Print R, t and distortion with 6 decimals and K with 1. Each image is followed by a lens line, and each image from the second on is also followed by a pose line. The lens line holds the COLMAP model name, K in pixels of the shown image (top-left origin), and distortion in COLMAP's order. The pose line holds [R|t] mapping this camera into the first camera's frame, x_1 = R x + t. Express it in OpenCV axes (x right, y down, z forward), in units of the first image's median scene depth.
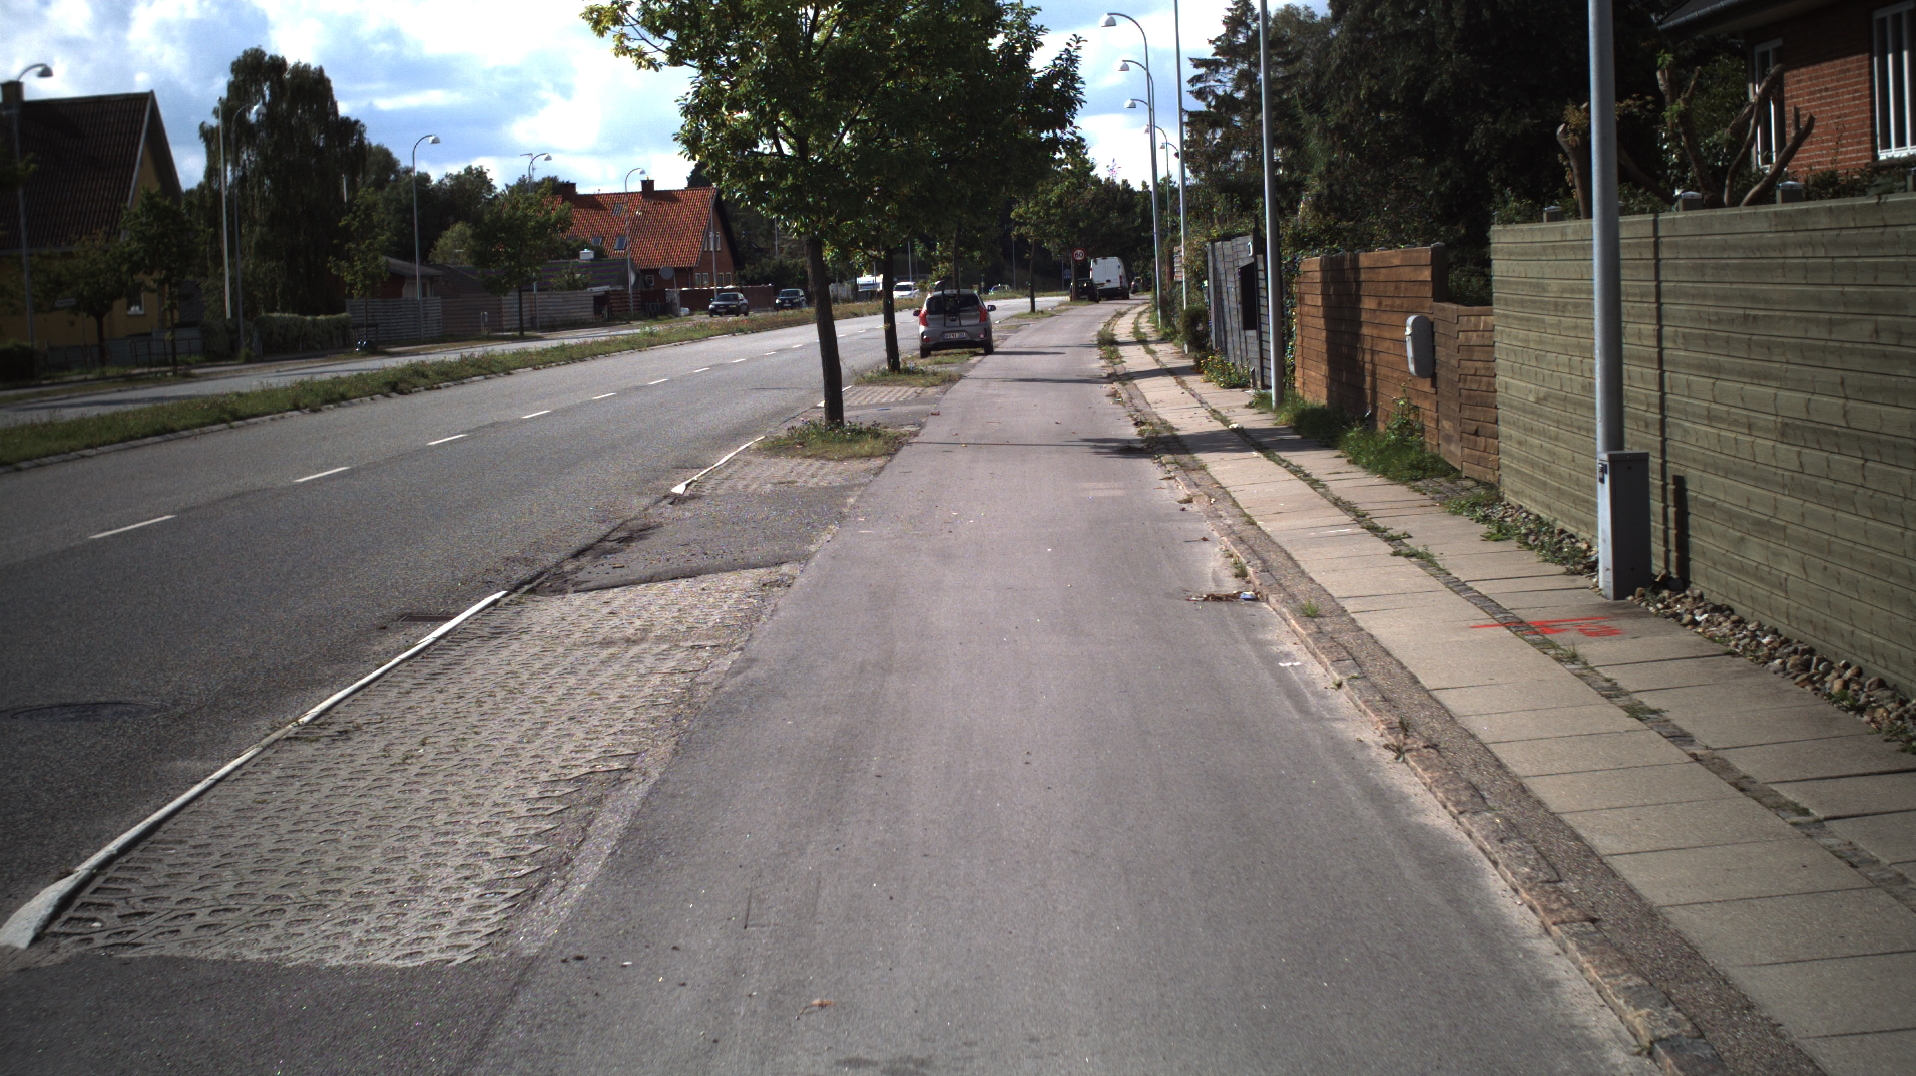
lens RADIAL K [[3398.0, 0, 958.0], [0, 3398.0, 538.0], [0, 0, 1]] dist [-0.233002, 0.167963]
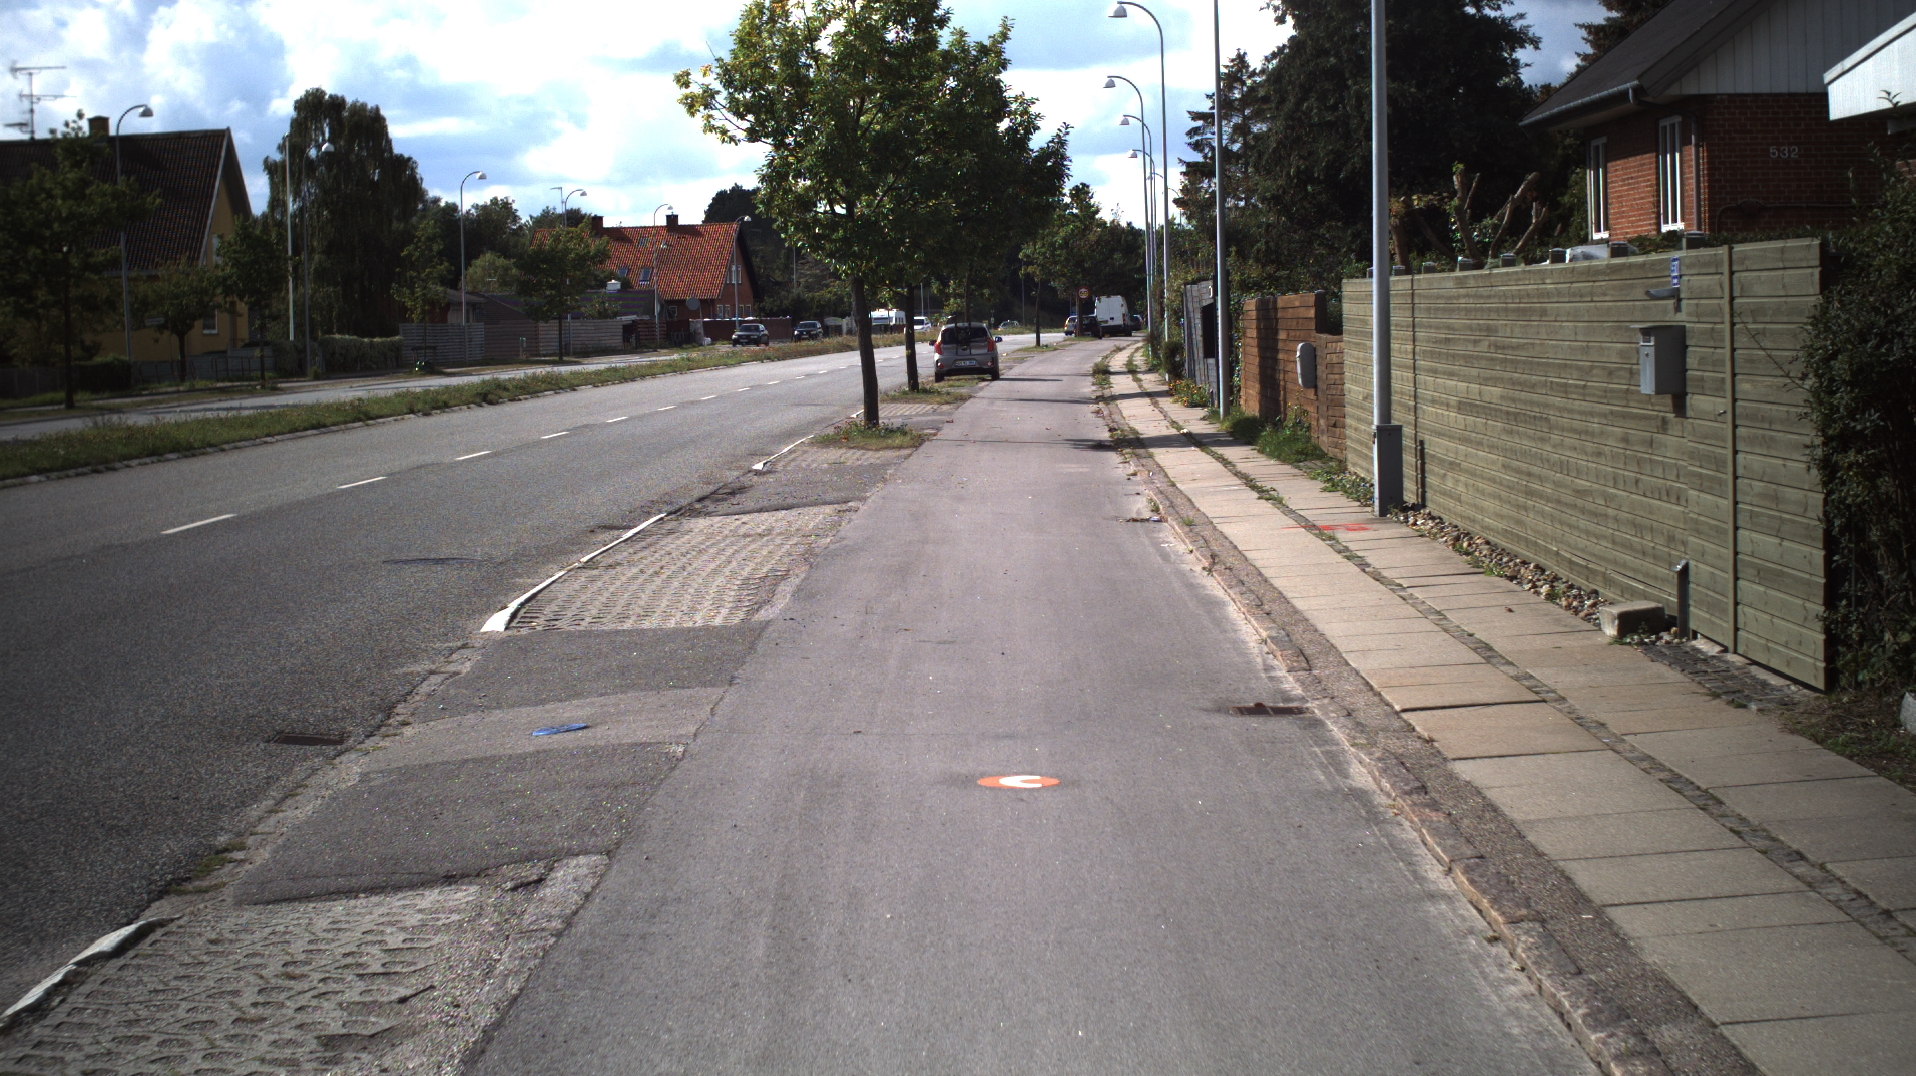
lens RADIAL K [[3398.0, 0, 958.0], [0, 3398.0, 538.0], [0, 0, 1]] dist [-0.233002, 0.167963]
pose [[0.999867, 0.016199, -0.001966, -0.000387], [-0.016219, 0.999813, -0.010540, 0.013466], [0.001794, 0.010570, 0.999943, -0.167783]]
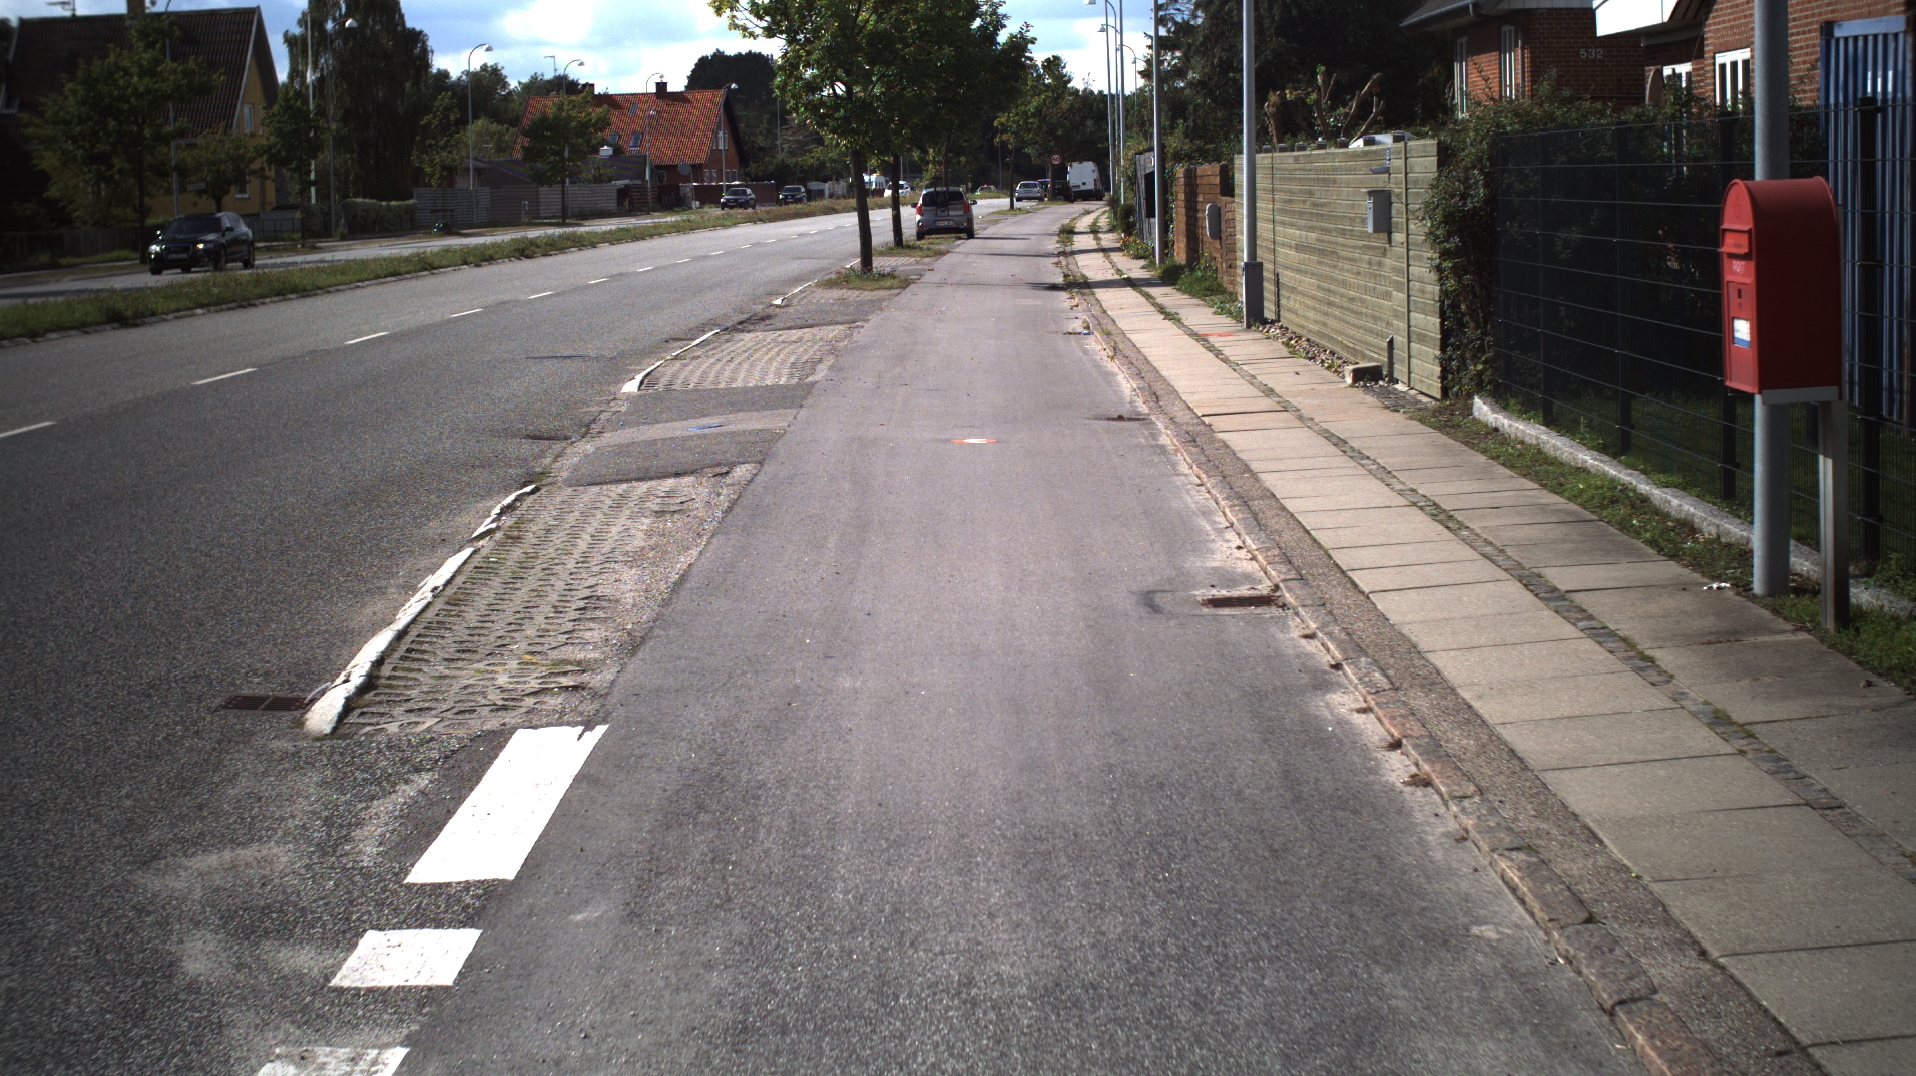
lens RADIAL K [[3398.0, 0, 958.0], [0, 3398.0, 538.0], [0, 0, 1]] dist [-0.233002, 0.167963]
pose [[0.999832, 0.017536, 0.005287, -0.000451], [-0.017683, 0.999420, 0.029110, 0.025949], [-0.004774, -0.029198, 0.999562, -0.335204]]
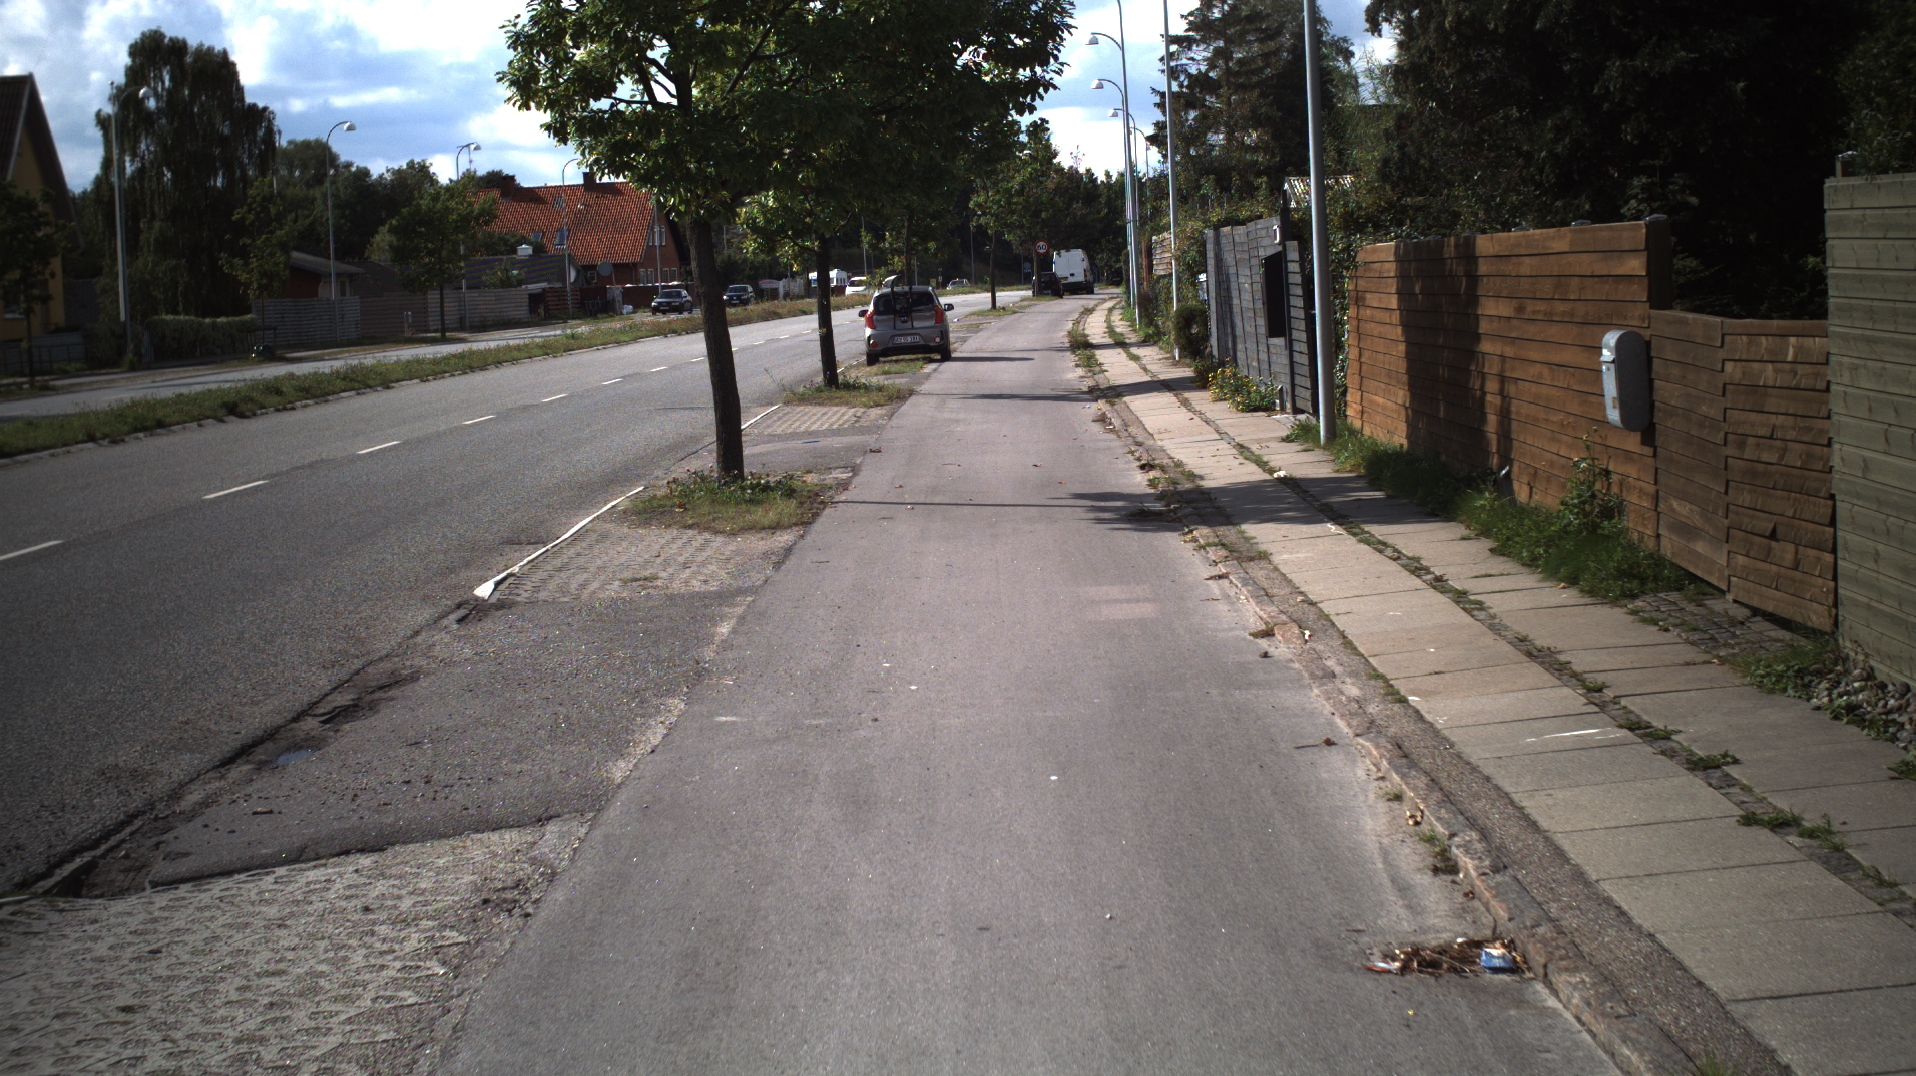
lens RADIAL K [[3398.0, 0, 958.0], [0, 3398.0, 538.0], [0, 0, 1]] dist [-0.233002, 0.167963]
pose [[0.999909, -0.006363, 0.011867, 0.002019], [0.006342, 0.999978, 0.001749, -0.012991], [-0.011877, -0.001674, 0.999928, 0.167504]]
